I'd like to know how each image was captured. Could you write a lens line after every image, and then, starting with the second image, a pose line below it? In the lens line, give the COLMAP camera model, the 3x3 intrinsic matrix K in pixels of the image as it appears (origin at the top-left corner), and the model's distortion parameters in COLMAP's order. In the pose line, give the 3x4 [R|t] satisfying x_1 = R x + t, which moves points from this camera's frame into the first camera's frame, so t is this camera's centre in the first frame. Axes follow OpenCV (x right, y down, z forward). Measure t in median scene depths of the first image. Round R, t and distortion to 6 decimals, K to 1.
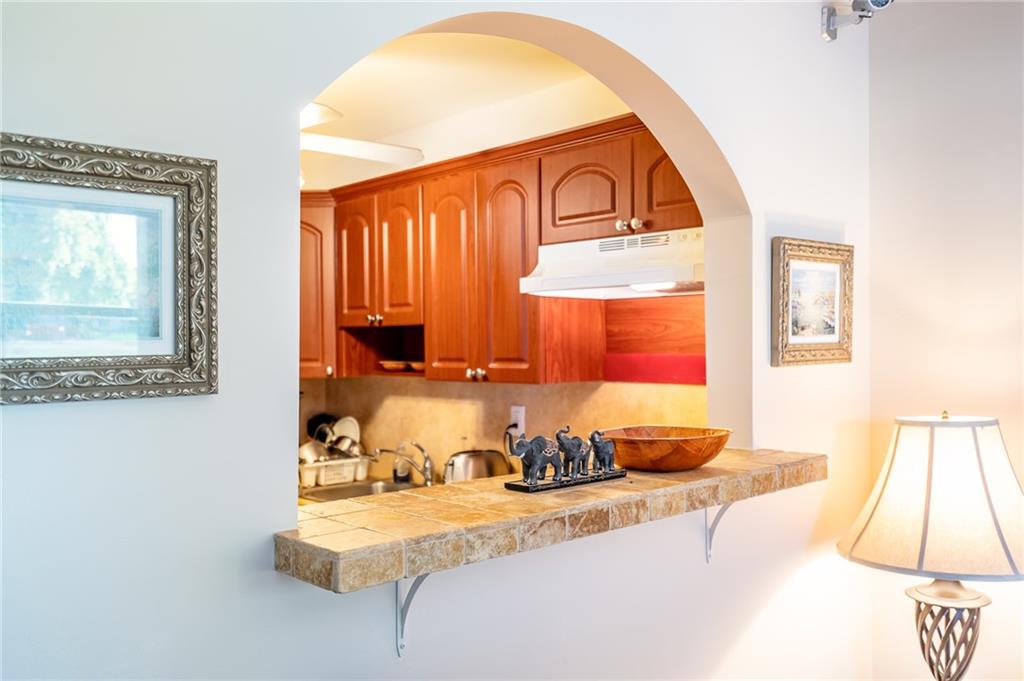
lens RADIAL K [[911.5, 0, 510.4], [0, 911.5, 344.6], [0, 0, 1]] dist [0.004468, -0.009554]
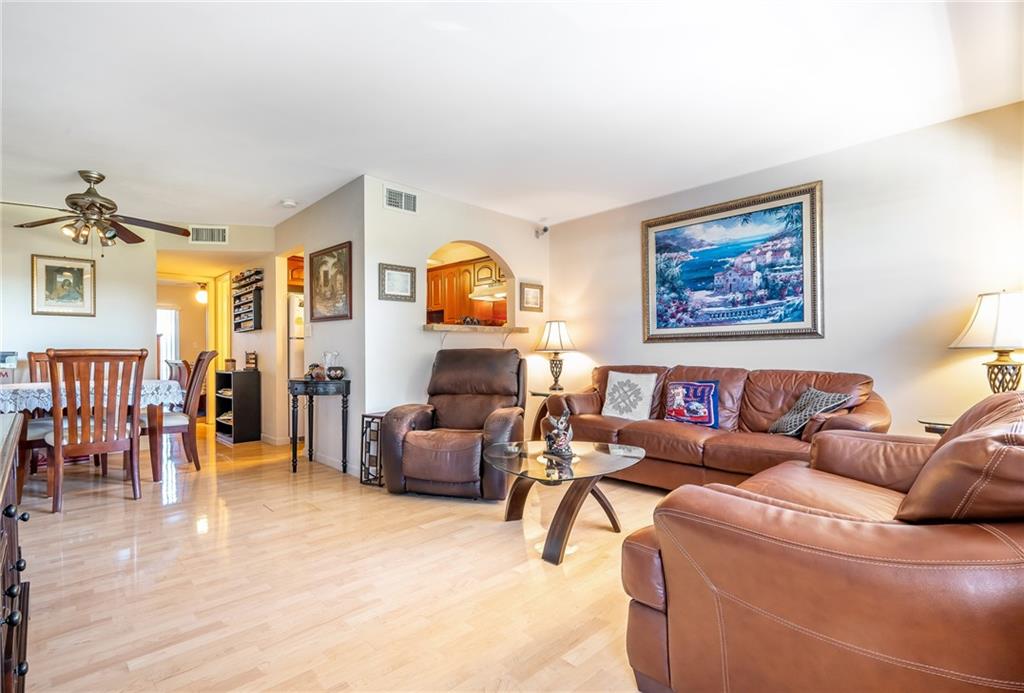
lens RADIAL K [[467.8, 0, 493.0], [0, 467.8, 353.8], [0, 0, 1]] dist [-0.003779, -0.001102]
pose [[0.999769, 0.002044, 0.021402, 0.059815], [-0.002137, 0.999988, 0.004335, 0.143268], [-0.021393, -0.004380, 0.999762, -0.843123]]
